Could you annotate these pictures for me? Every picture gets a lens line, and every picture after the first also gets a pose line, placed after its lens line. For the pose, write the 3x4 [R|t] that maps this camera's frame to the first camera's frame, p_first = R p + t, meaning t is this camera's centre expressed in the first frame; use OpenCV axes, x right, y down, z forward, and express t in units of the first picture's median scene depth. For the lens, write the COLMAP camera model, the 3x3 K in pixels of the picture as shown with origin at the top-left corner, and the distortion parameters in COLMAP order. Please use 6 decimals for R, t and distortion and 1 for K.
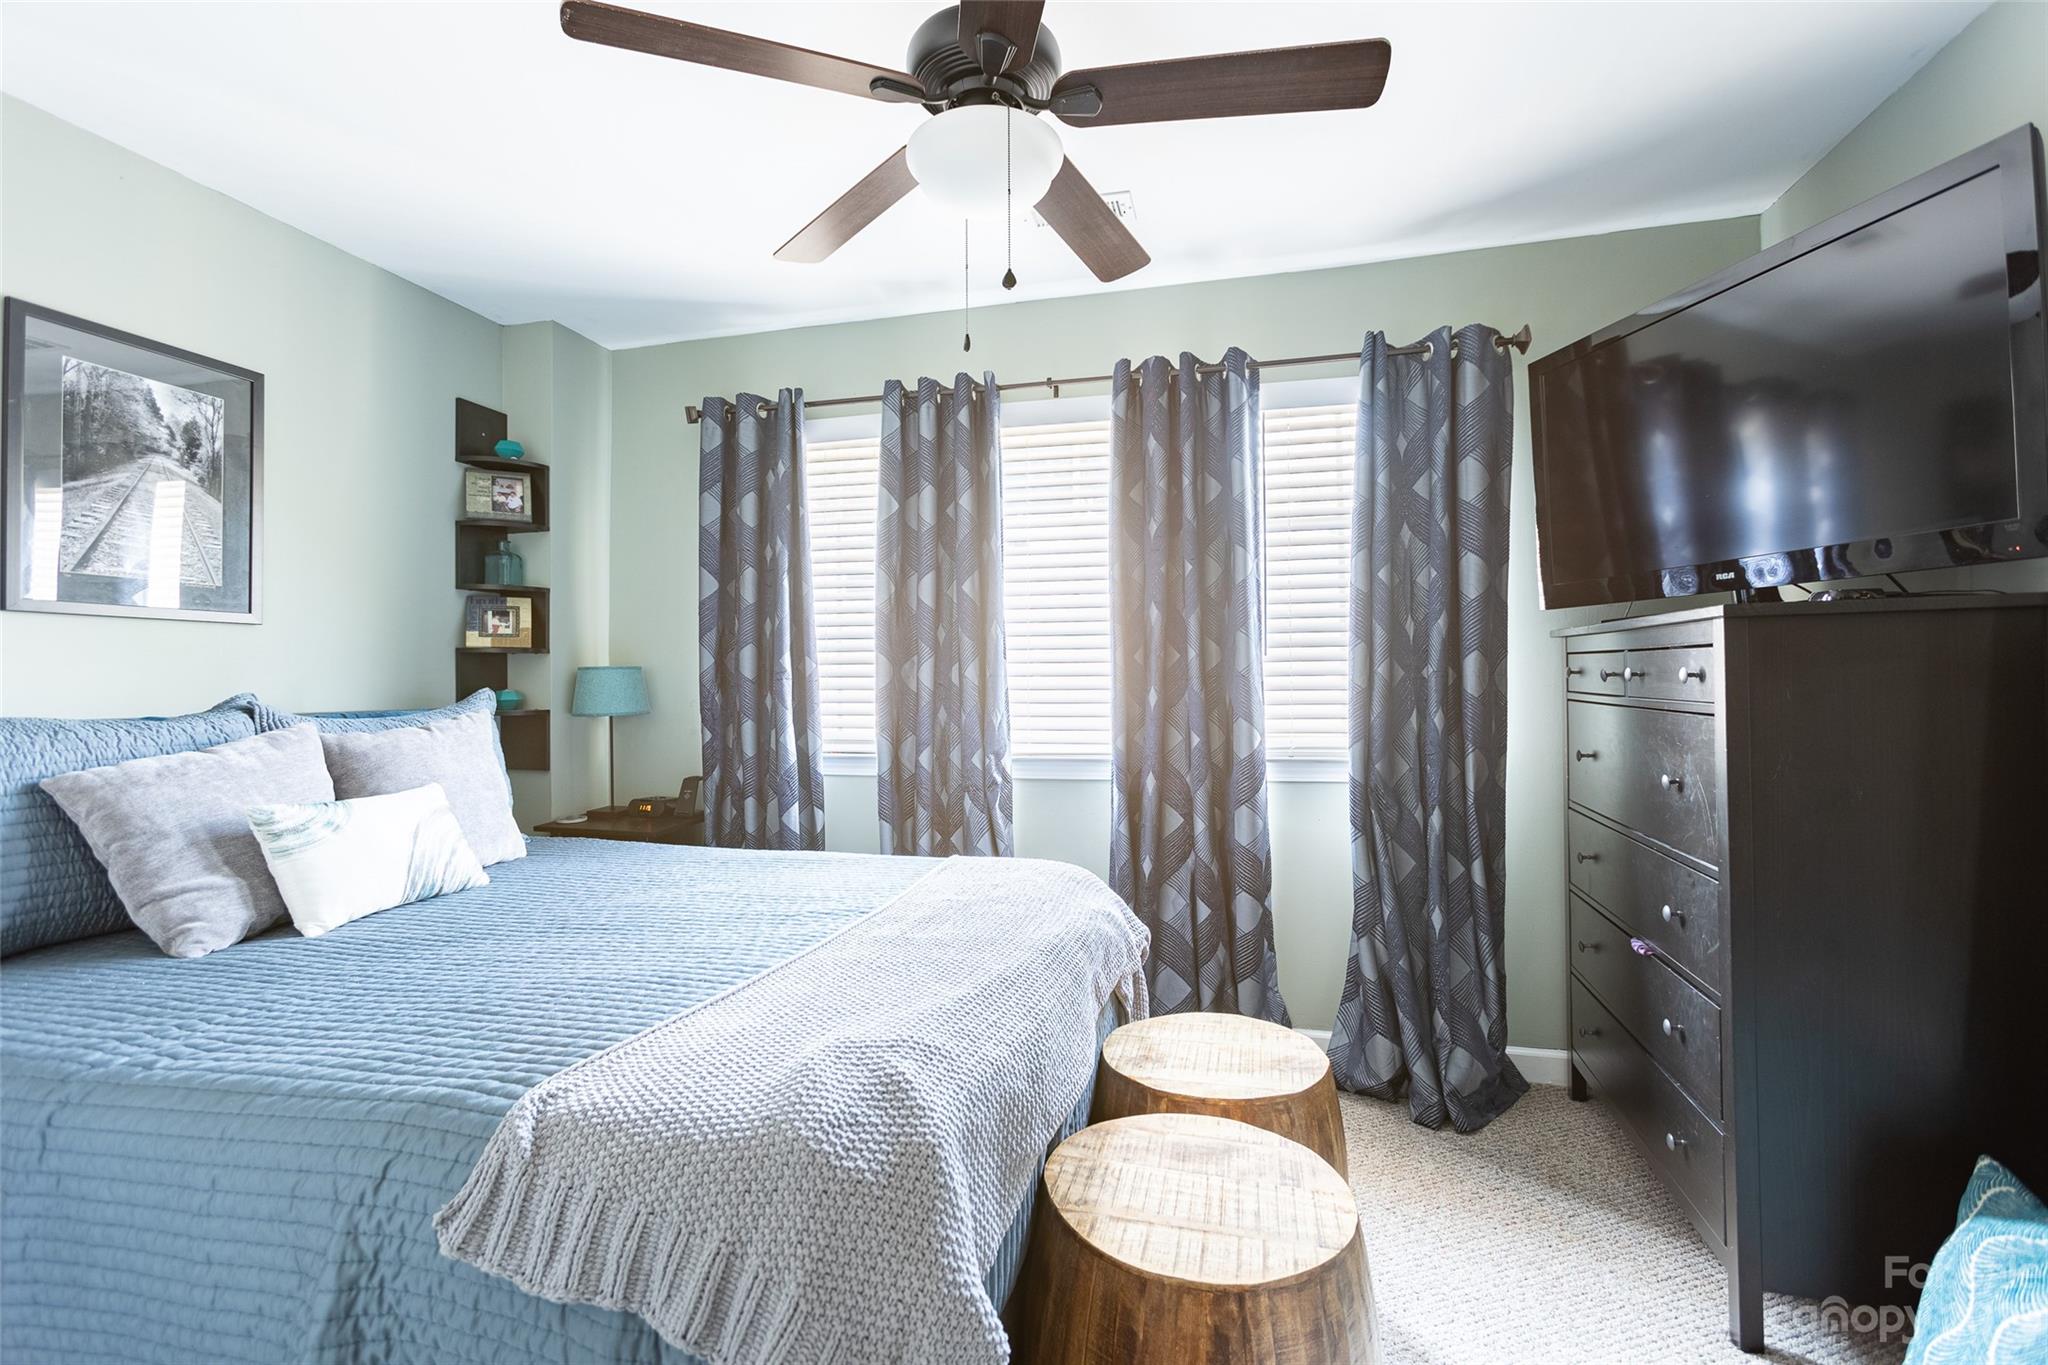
lens RADIAL K [[934.3, 0, 1010.0], [0, 934.3, 708.0], [0, 0, 1]] dist [-0.002811, 0.001255]
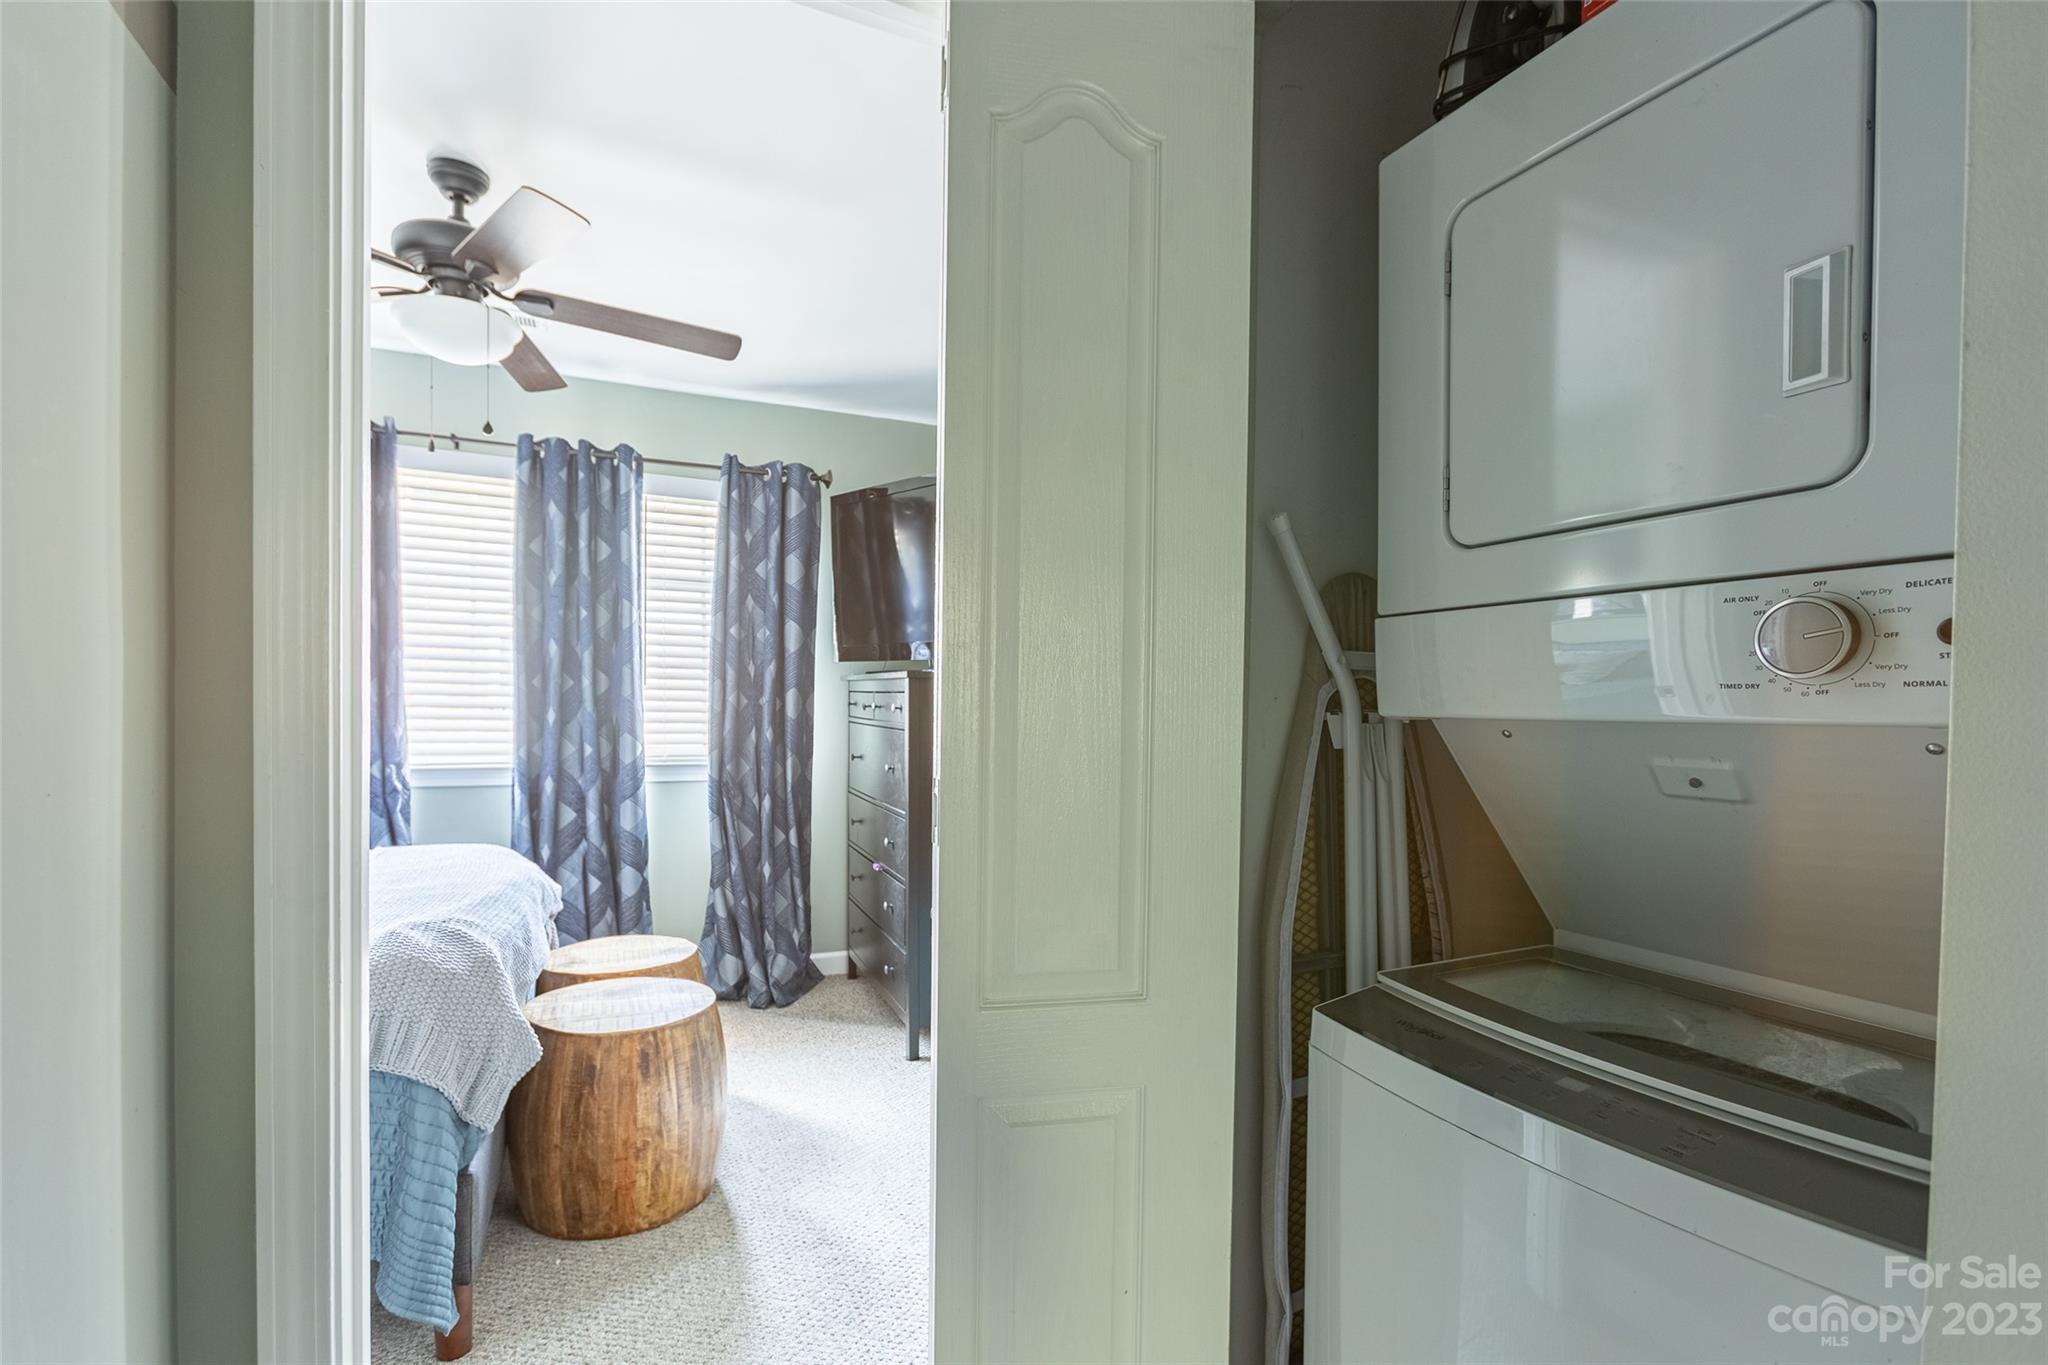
lens RADIAL K [[964.7, 0, 1052.2], [0, 964.7, 718.0], [0, 0, 1]] dist [-0.046139, 0.009565]
pose [[0.766113, 0.014525, 0.642541, -0.159924], [-0.006657, 0.999870, -0.014665, 0.005896], [-0.642671, 0.006957, 0.766111, -0.415451]]
